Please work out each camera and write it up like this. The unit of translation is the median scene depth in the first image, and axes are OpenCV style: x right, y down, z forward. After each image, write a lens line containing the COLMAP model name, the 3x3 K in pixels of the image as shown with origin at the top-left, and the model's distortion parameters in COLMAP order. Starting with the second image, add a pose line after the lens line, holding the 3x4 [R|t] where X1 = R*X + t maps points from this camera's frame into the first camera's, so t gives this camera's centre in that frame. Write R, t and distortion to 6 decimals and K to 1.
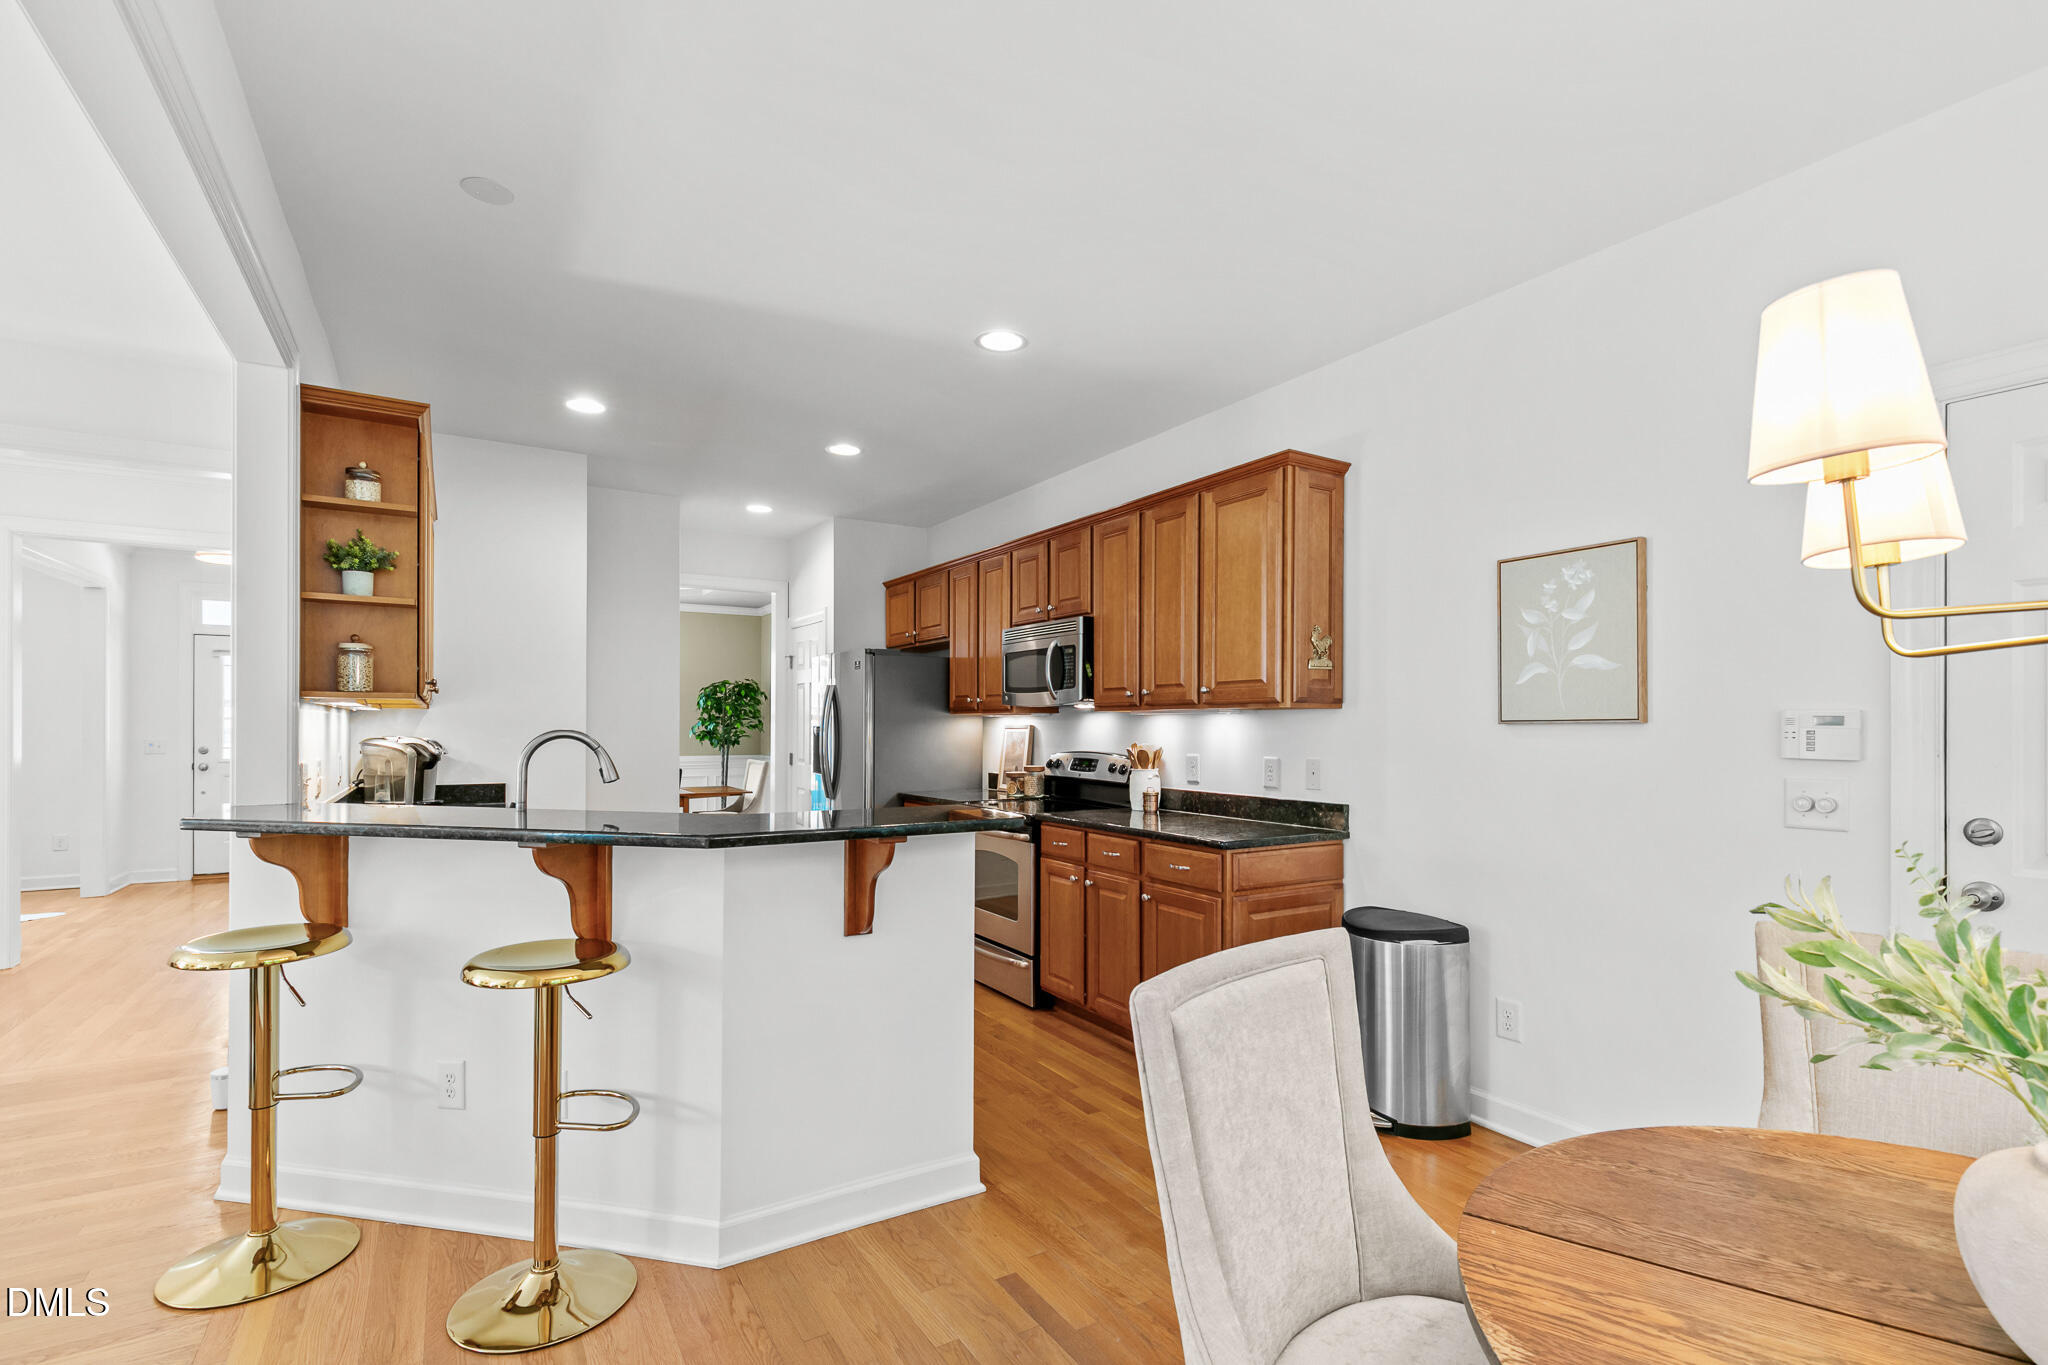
lens RADIAL K [[922.0, 0, 1025.0], [0, 922.0, 721.0], [0, 0, 1]] dist [0.000744, 0.000039]
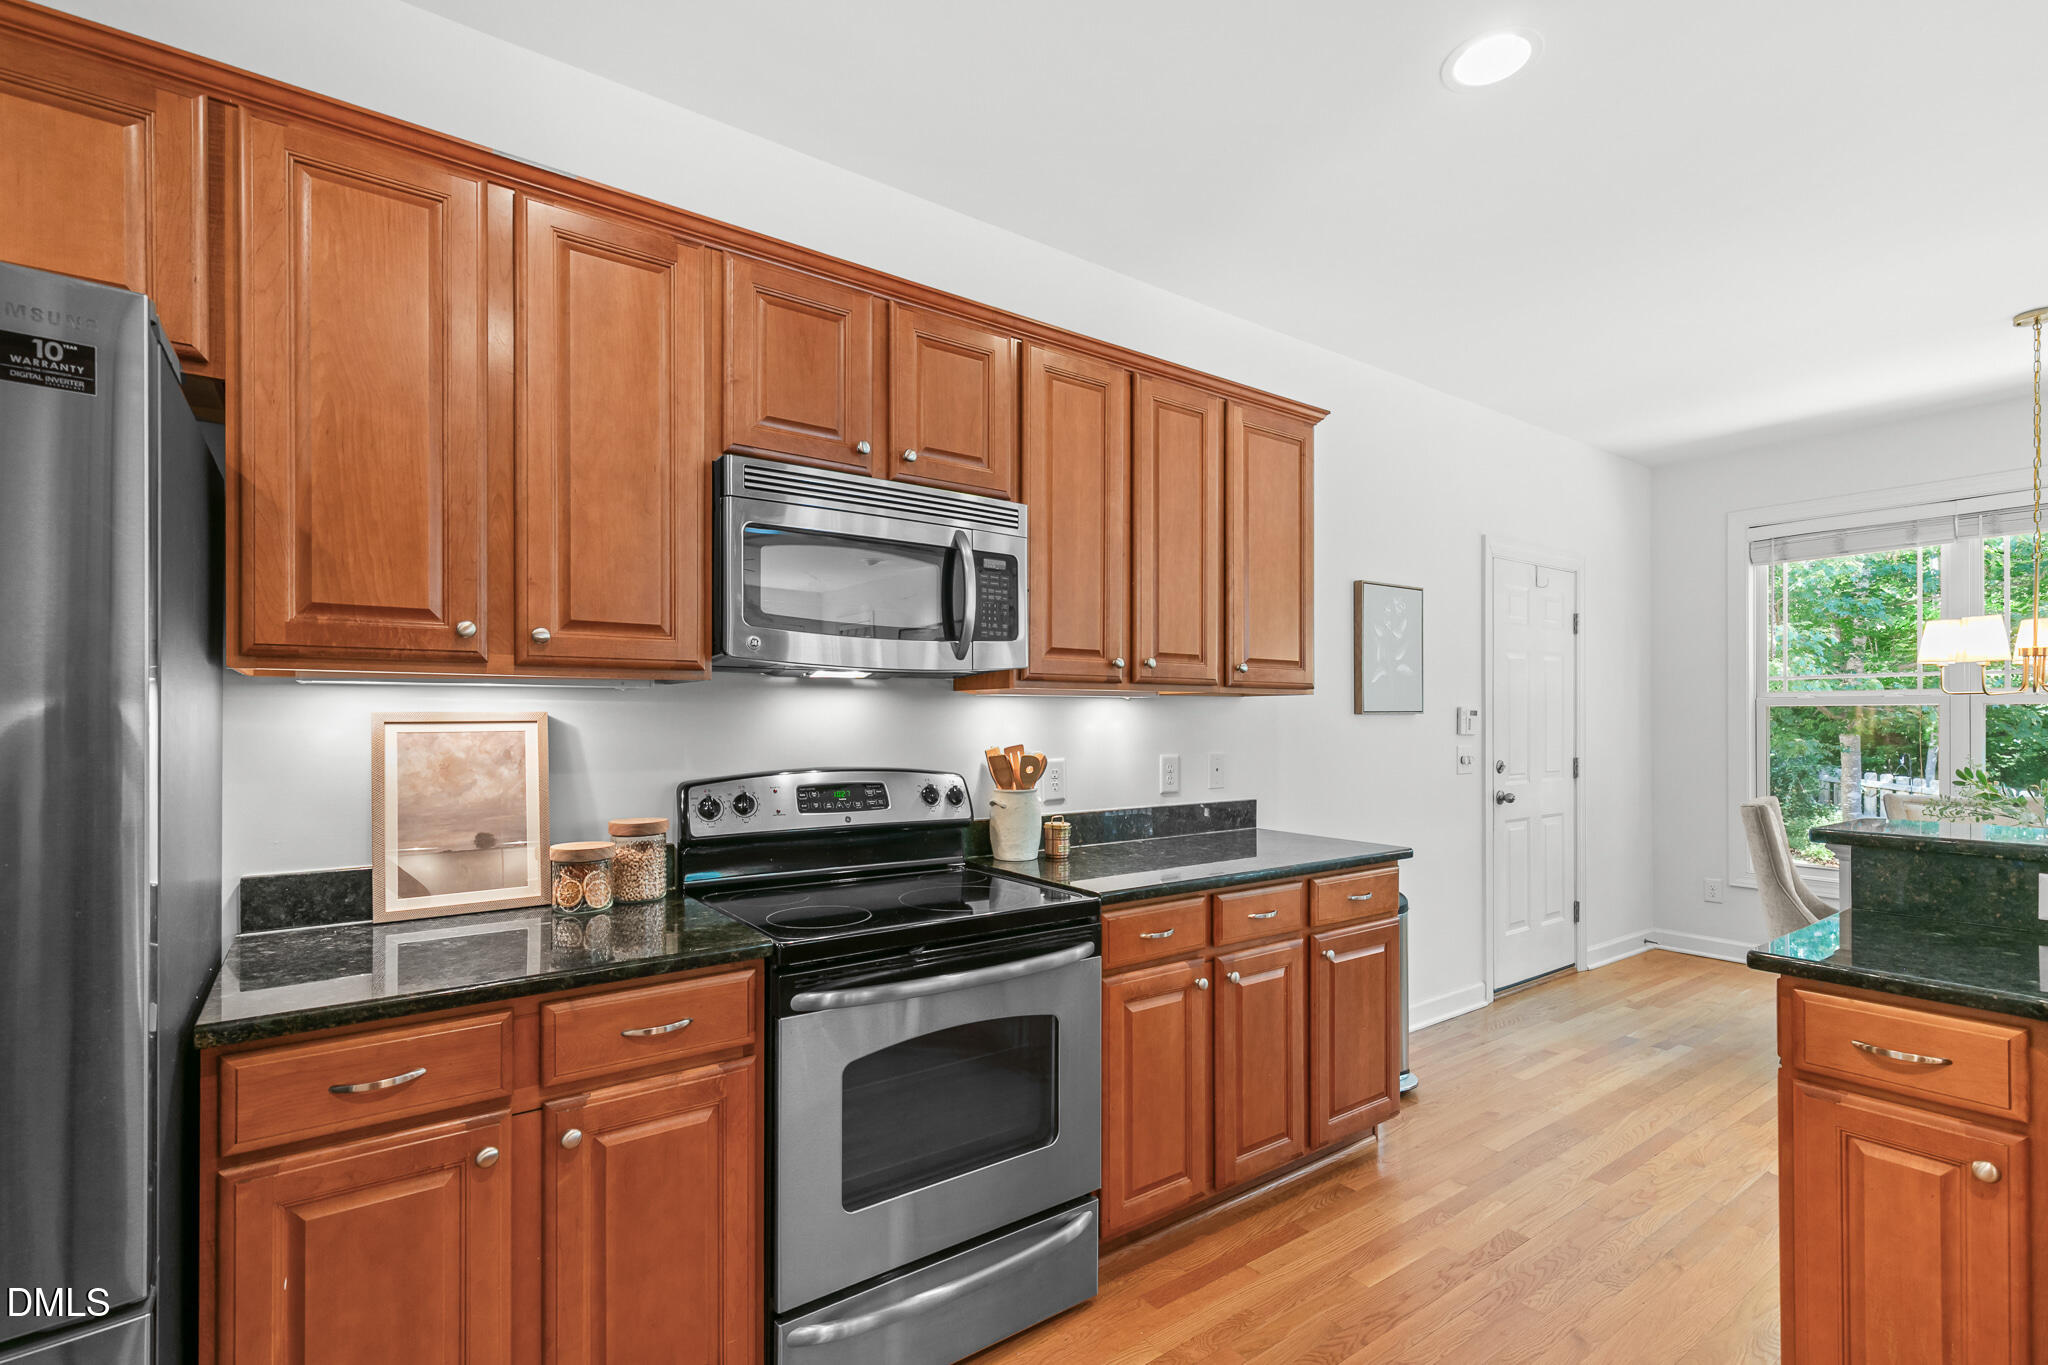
lens RADIAL K [[922.0, 0, 1025.0], [0, 922.0, 721.0], [0, 0, 1]] dist [0.000744, 0.000039]
pose [[-0.062325, 0.001046, 0.998055, -0.514486], [-0.000931, 0.999999, -0.001106, 0.010730], [-0.998055, -0.000999, -0.062324, 1.161874]]
